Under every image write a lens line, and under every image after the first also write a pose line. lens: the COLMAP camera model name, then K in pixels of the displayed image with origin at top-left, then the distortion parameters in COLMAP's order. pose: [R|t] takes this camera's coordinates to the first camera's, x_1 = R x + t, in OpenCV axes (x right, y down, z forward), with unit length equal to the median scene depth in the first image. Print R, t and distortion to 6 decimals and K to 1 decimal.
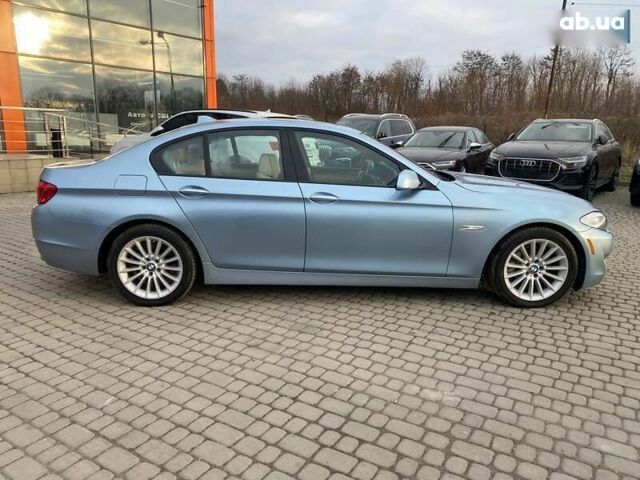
lens RADIAL K [[489.8, 0, 312.6], [0, 489.8, 235.0], [0, 0, 1]] dist [0.008069, 0.000910]
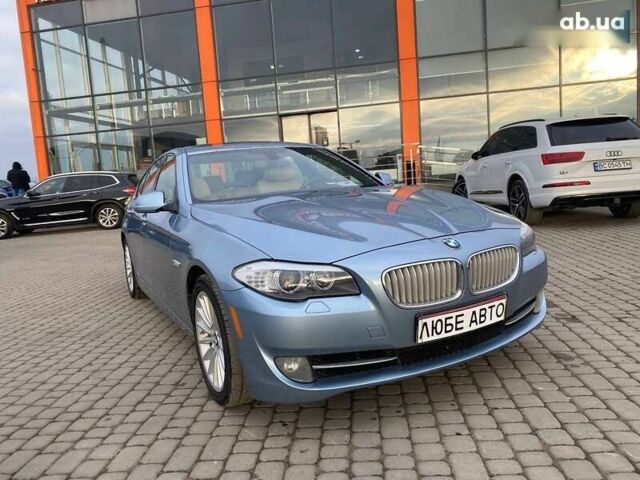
lens RADIAL K [[489.8, 0, 312.6], [0, 489.8, 235.0], [0, 0, 1]] dist [0.008069, 0.000910]
pose [[0.462713, 0.047678, -0.885225, 1.110328], [-0.098590, 0.995126, 0.002063, -0.079504], [0.881009, 0.086320, 0.465158, 0.846513]]
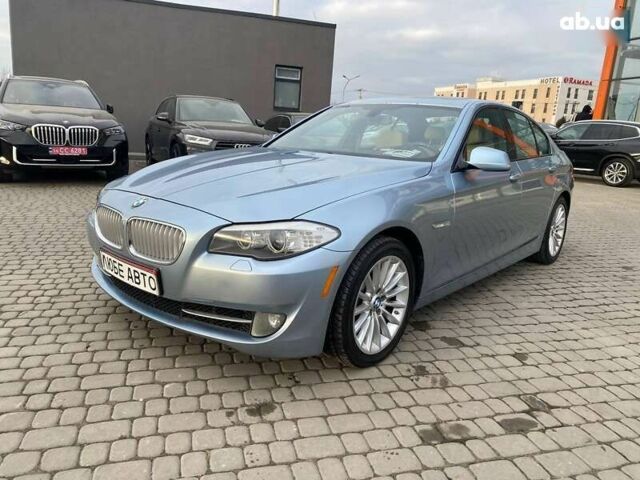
lens RADIAL K [[478.2, 0, 320.0], [0, 478.2, 240.0], [0, 0, 1]] dist [0.029988, -0.010503]
pose [[-0.658500, 0.116995, -0.743431, 0.986325], [-0.223749, 0.912738, 0.341827, -0.303996], [0.718550, 0.391436, -0.574861, 1.789894]]
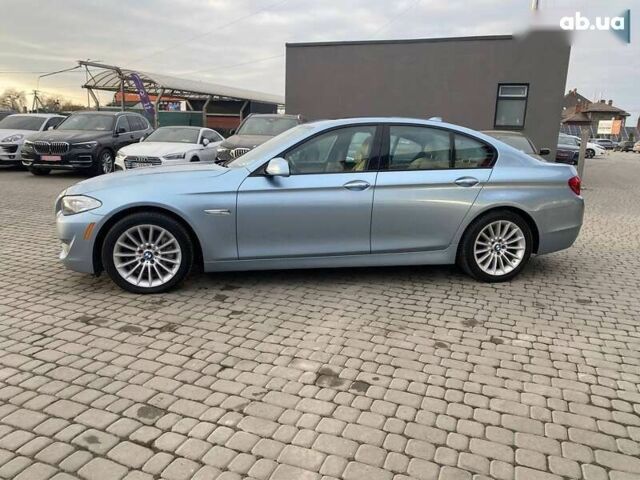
lens RADIAL K [[478.2, 0, 320.0], [0, 478.2, 240.0], [0, 0, 1]] dist [0.029988, -0.010503]
pose [[-0.980707, -0.003708, -0.195448, 0.317117], [-0.083899, 0.911036, 0.403701, -0.486317], [0.176564, 0.412310, -0.893770, 2.453306]]
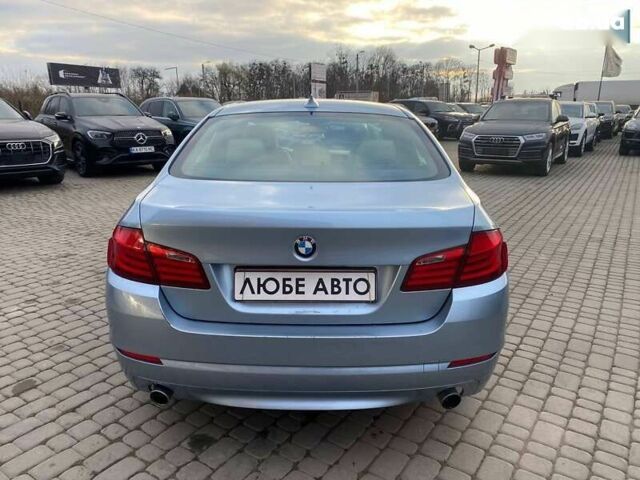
lens RADIAL K [[489.8, 0, 312.6], [0, 489.8, 235.0], [0, 0, 1]] dist [0.008069, 0.000910]
pose [[0.020512, -0.259690, 0.965474, -1.060043], [0.206894, 0.945877, 0.250024, -0.273314], [-0.978148, 0.194622, 0.073130, 1.177460]]
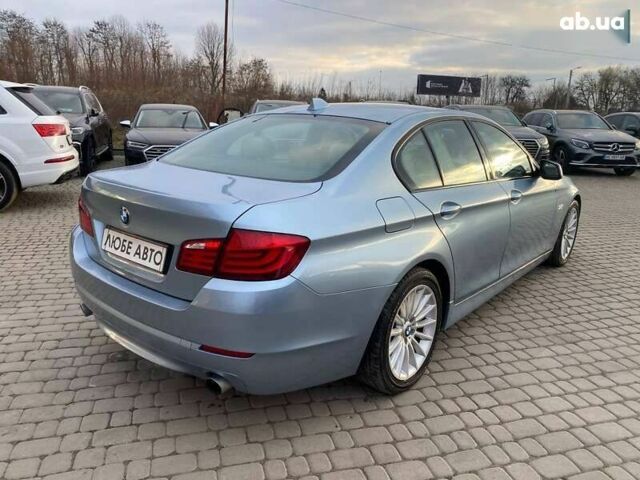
lens RADIAL K [[492.7, 0, 320.0], [0, 492.7, 240.0], [0, 0, 1]] dist [0.002181, 0.004521]
pose [[0.658503, -0.183789, 0.729791, -0.895677], [0.141773, 0.982654, 0.119545, -0.156843], [-0.739104, 0.024744, 0.673137, 0.652505]]
